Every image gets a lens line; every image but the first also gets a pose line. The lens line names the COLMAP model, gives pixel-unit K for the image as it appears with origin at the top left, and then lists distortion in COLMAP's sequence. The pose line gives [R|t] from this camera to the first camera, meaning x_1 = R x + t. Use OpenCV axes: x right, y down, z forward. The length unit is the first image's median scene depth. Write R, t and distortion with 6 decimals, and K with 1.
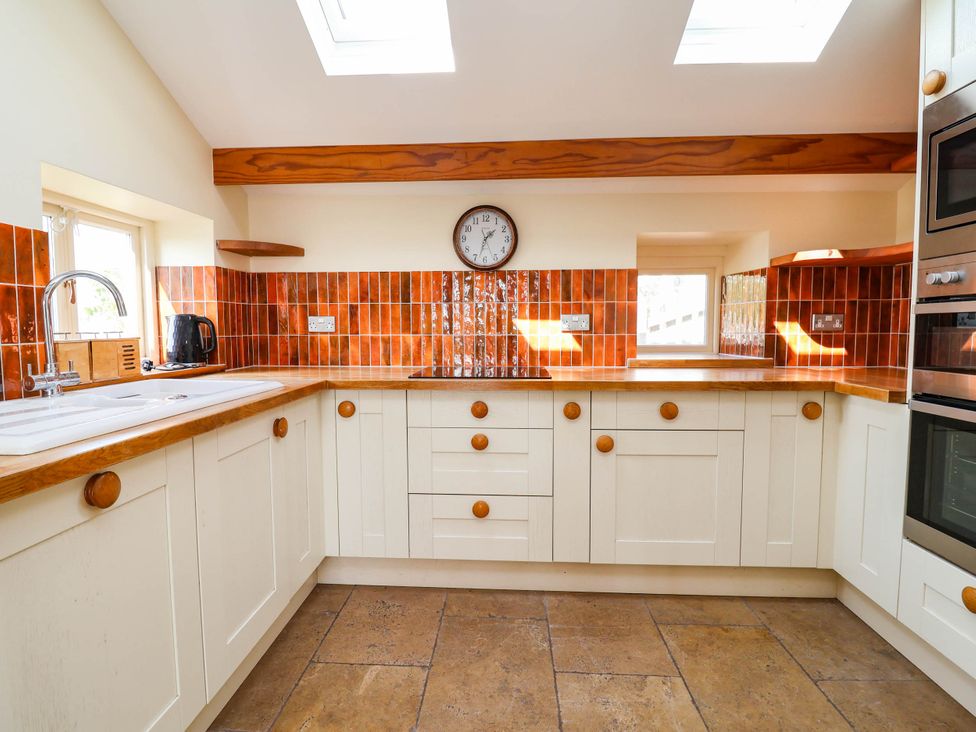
lens RADIAL K [[518.0, 0, 467.3], [0, 518.0, 361.4], [0, 0, 1]] dist [0.003671, -0.015452]
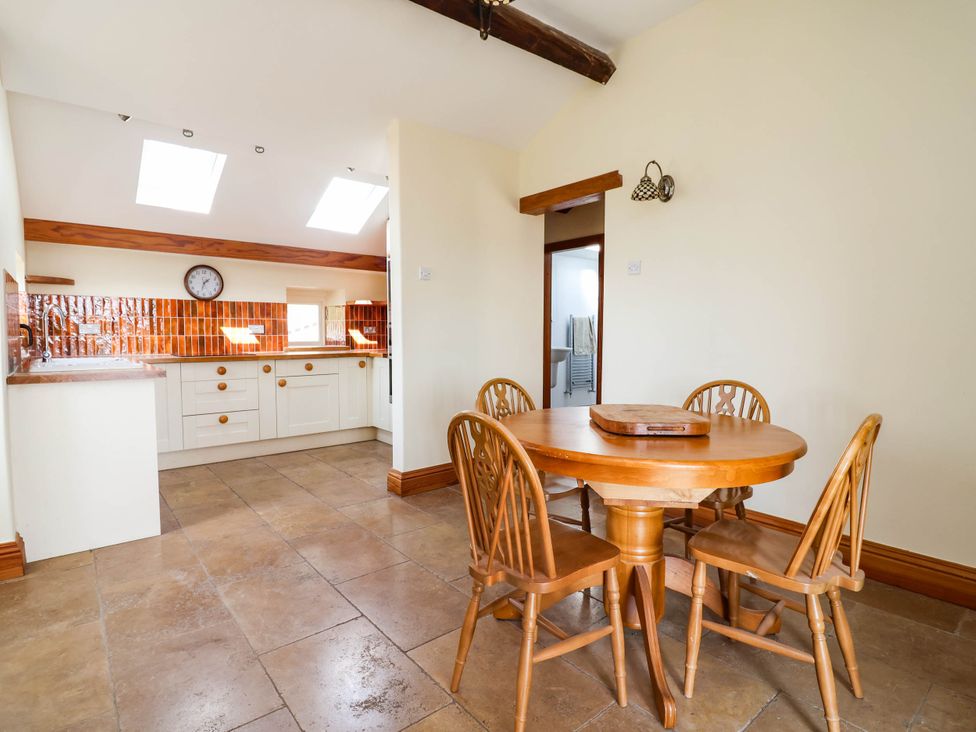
lens RADIAL K [[518.0, 0, 492.4], [0, 518.0, 360.8], [0, 0, 1]] dist [0.003671, -0.015452]
pose [[0.713932, -0.033797, 0.699398, -0.528643], [0.038970, 0.999204, 0.008505, 0.062011], [-0.699129, 0.021183, 0.714681, -1.018715]]
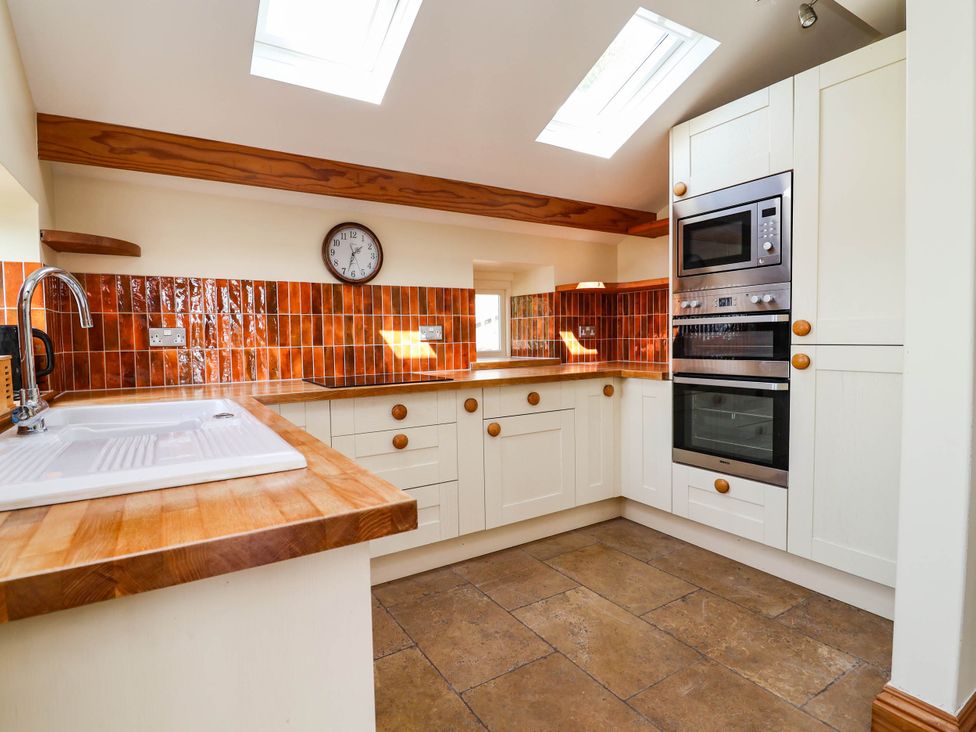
lens RADIAL K [[518.0, 0, 488.8], [0, 518.0, 361.6], [0, 0, 1]] dist [0.003671, -0.015452]
pose [[0.809386, -0.038687, 0.586001, -0.367910], [0.052086, 0.998625, -0.006014, 0.001732], [-0.584963, 0.035390, 0.810288, -0.003669]]
